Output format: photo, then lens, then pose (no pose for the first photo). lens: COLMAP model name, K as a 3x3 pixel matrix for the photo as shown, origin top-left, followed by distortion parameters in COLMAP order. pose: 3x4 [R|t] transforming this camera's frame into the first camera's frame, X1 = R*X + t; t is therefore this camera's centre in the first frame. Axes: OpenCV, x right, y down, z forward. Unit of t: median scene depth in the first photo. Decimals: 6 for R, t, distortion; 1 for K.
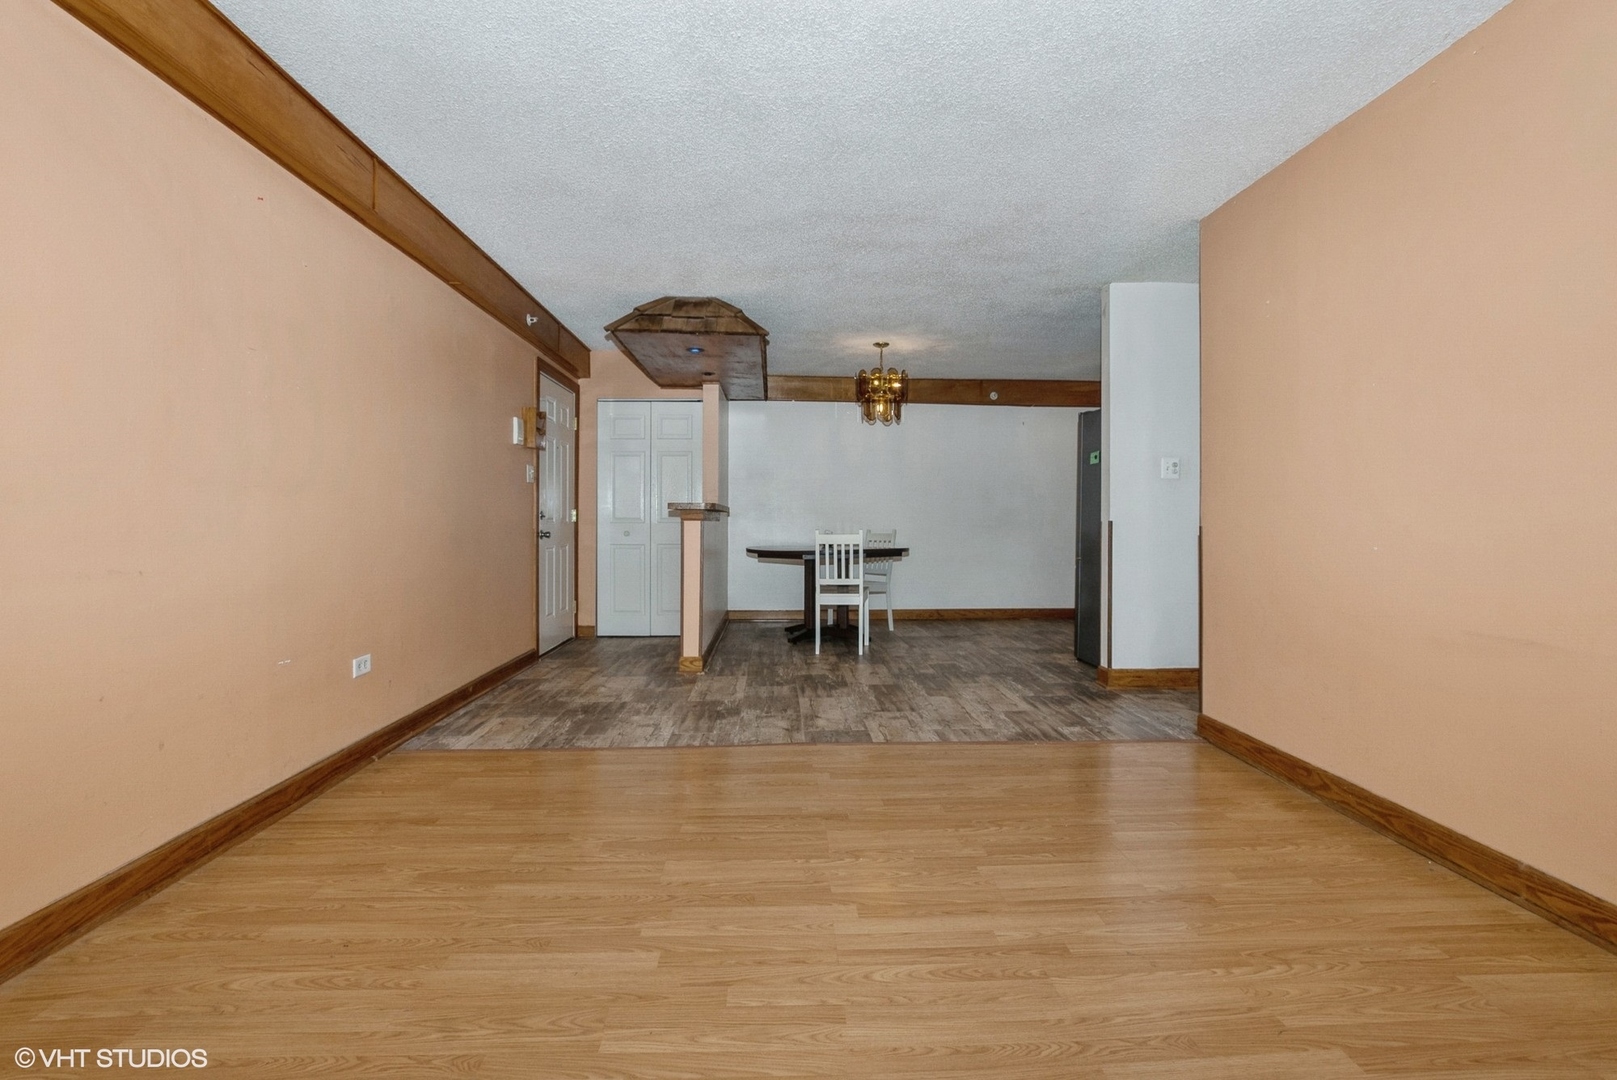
lens RADIAL K [[708.2, 0, 810.5], [0, 708.2, 517.2], [0, 0, 1]] dist [0.000243, 0.000073]
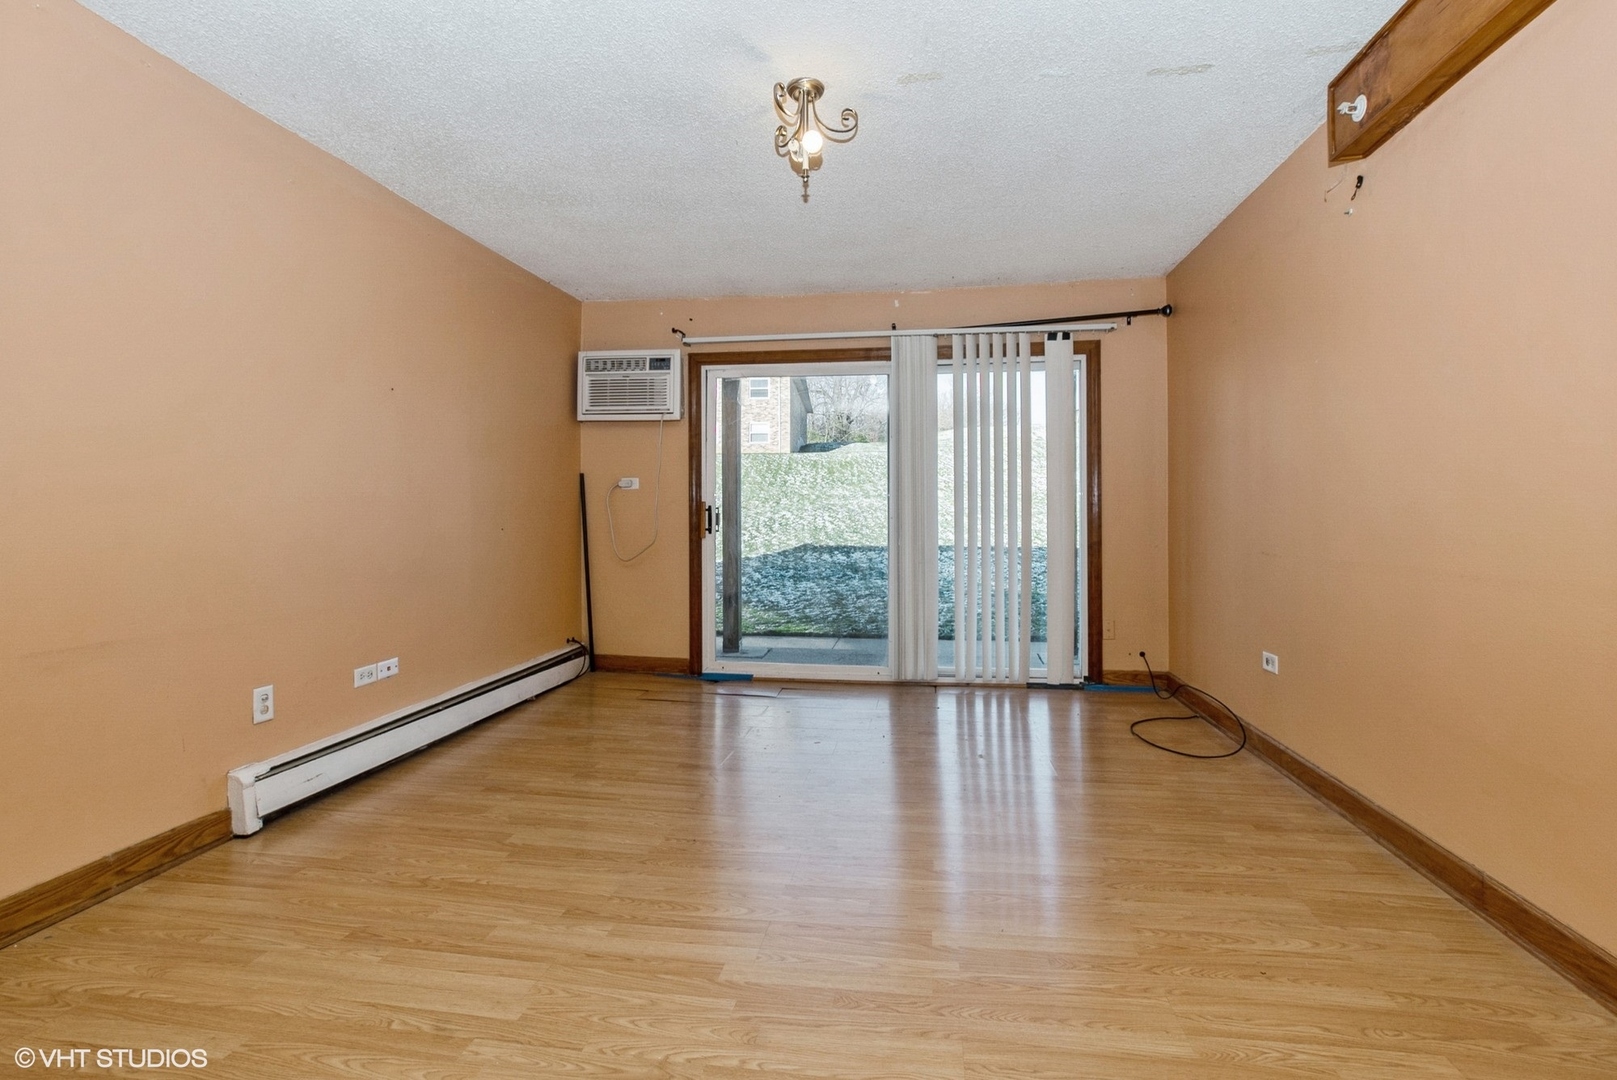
lens RADIAL K [[708.2, 0, 810.5], [0, 708.2, 517.2], [0, 0, 1]] dist [0.000243, 0.000073]
pose [[-0.979158, -0.000721, 0.203100, -0.233935], [-0.001146, 0.999997, -0.001975, -0.010183], [-0.203098, -0.002167, -0.979156, 1.950704]]
